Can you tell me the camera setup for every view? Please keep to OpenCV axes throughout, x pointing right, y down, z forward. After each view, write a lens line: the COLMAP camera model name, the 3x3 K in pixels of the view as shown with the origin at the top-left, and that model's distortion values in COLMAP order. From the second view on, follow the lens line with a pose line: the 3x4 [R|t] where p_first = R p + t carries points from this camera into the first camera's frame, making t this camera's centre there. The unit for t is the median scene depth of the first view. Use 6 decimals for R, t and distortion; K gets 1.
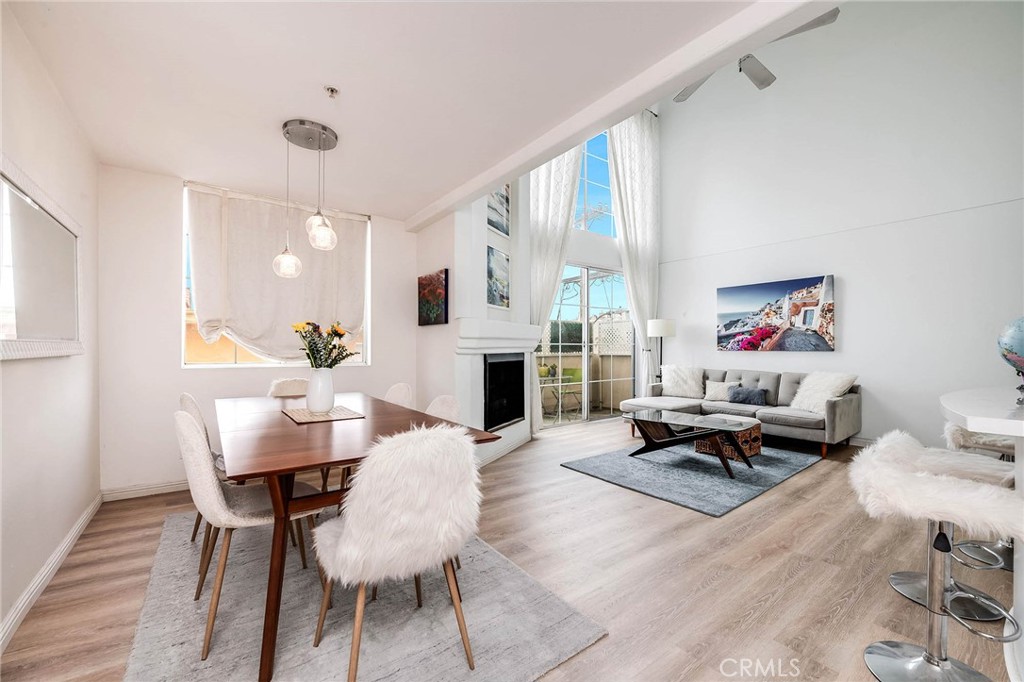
lens RADIAL K [[408.3, 0, 511.8], [0, 408.3, 348.6], [0, 0, 1]] dist [-0.011131, -0.000375]
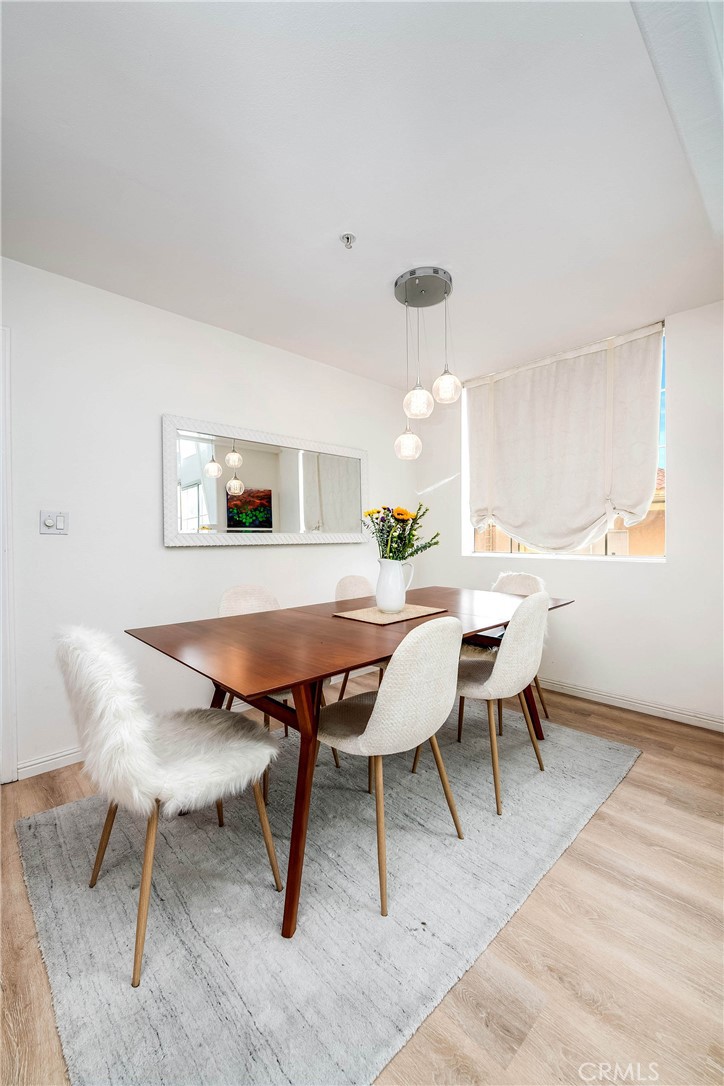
lens RADIAL K [[432.8, 0, 362.0], [0, 432.8, 543.0], [0, 0, 1]] dist [-0.015945, -0.000244]
pose [[0.116903, 0.007032, -0.993118, 0.203484], [0.005497, 0.999955, 0.007728, 0.003253], [0.993128, -0.006362, 0.116859, 0.393388]]
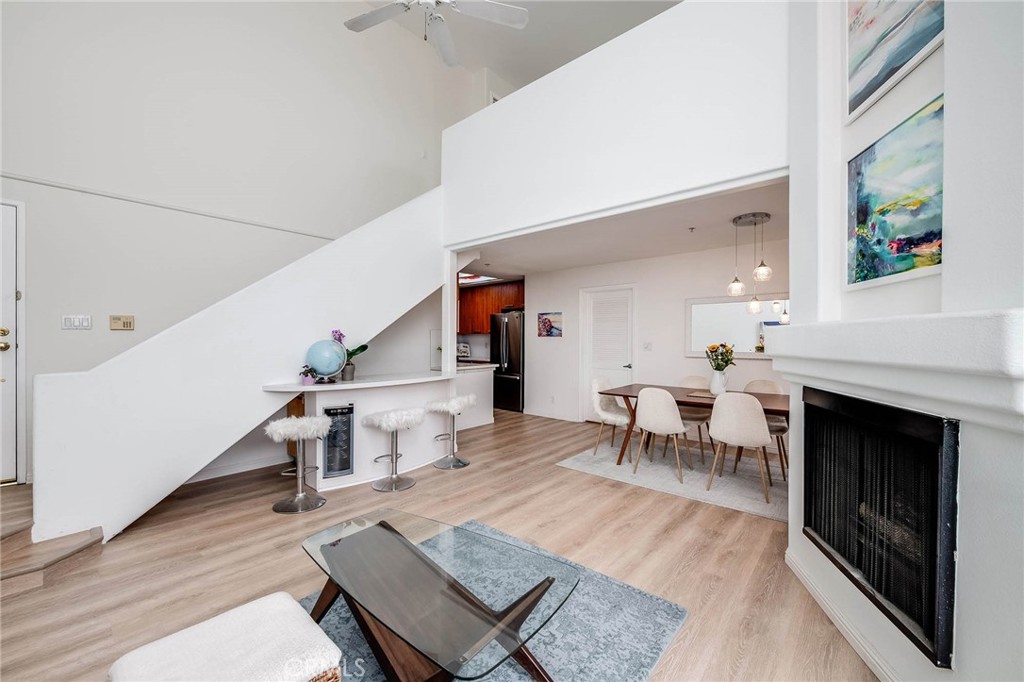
lens RADIAL K [[401.1, 0, 512.0], [0, 401.1, 339.7], [0, 0, 1]] dist [0.000416, -0.000099]
pose [[-0.978189, -0.000785, -0.207716, 0.355959], [-0.002470, 0.999966, 0.007853, -0.042927], [0.207703, 0.008195, -0.978158, 1.178926]]
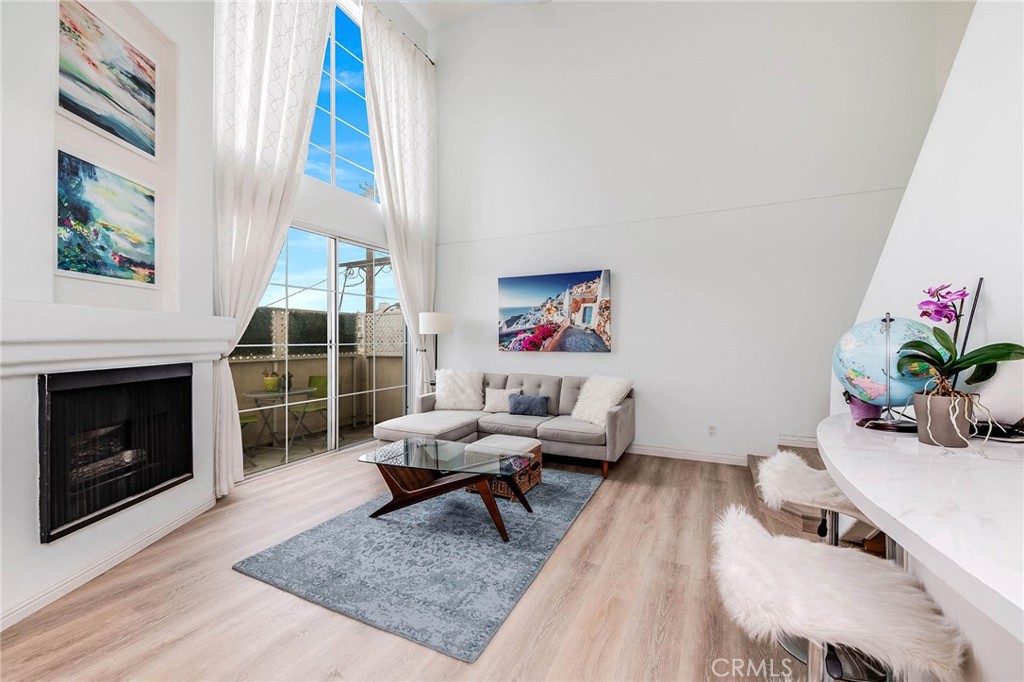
lens RADIAL K [[411.1, 0, 514.7], [0, 411.1, 338.7], [0, 0, 1]] dist [-0.000801, -0.000699]
pose [[0.888768, -0.000082, 0.458357, 0.168540], [0.002335, 0.999988, -0.004349, -0.020563], [-0.458352, 0.004936, 0.888757, 0.263263]]
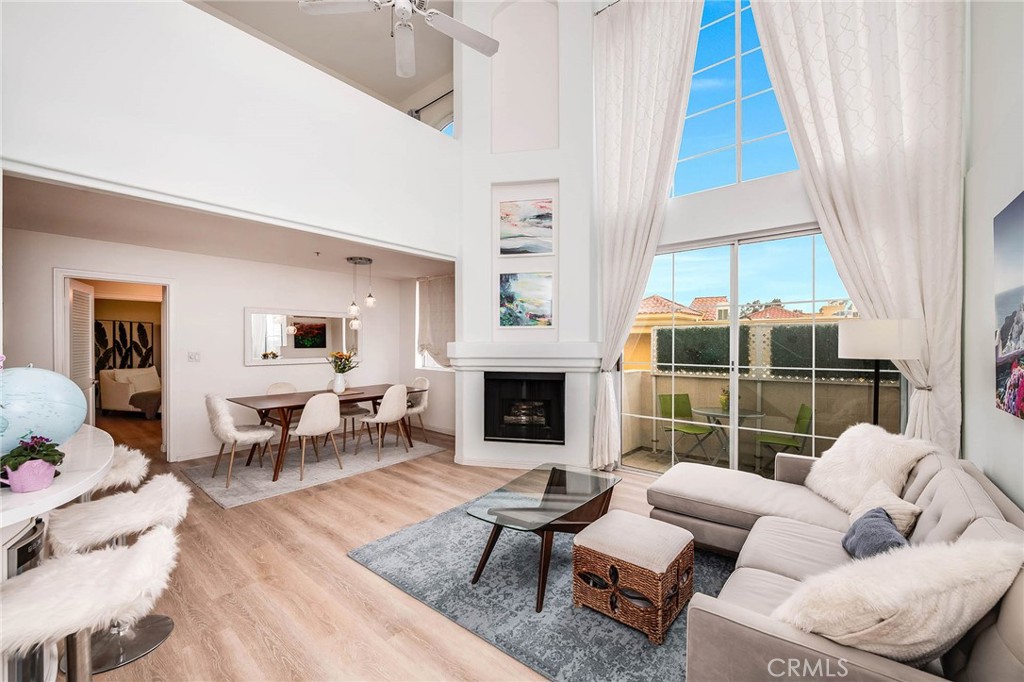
lens RADIAL K [[405.8, 0, 515.5], [0, 405.8, 345.8], [0, 0, 1]] dist [0.000377, -0.003239]
pose [[0.235040, 0.008199, -0.971951, 0.883881], [-0.006448, 0.999956, 0.006876, -0.055681], [0.971964, 0.004651, 0.235083, 0.664668]]
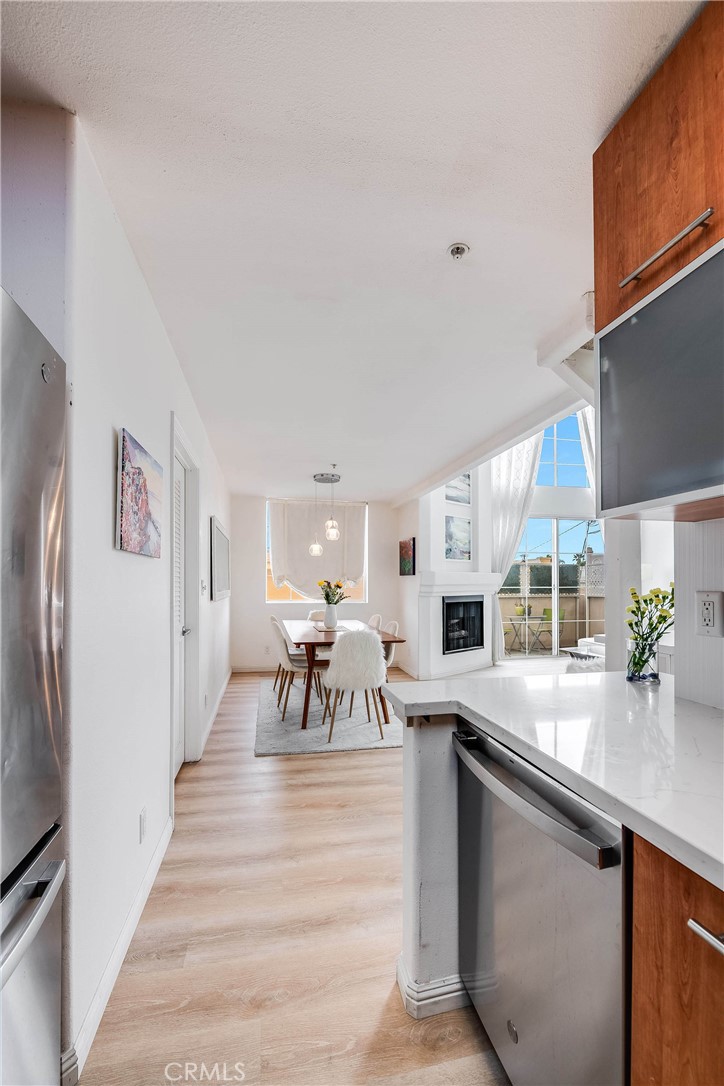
lens RADIAL K [[437.5, 0, 358.3], [0, 437.5, 580.2], [0, 0, 1]] dist [-0.000419, -0.000128]
pose [[0.909251, -0.001684, -0.416244, 0.237260], [-0.001915, 0.999964, -0.008230, -0.023670], [0.416243, 0.008280, 0.909216, -0.382717]]
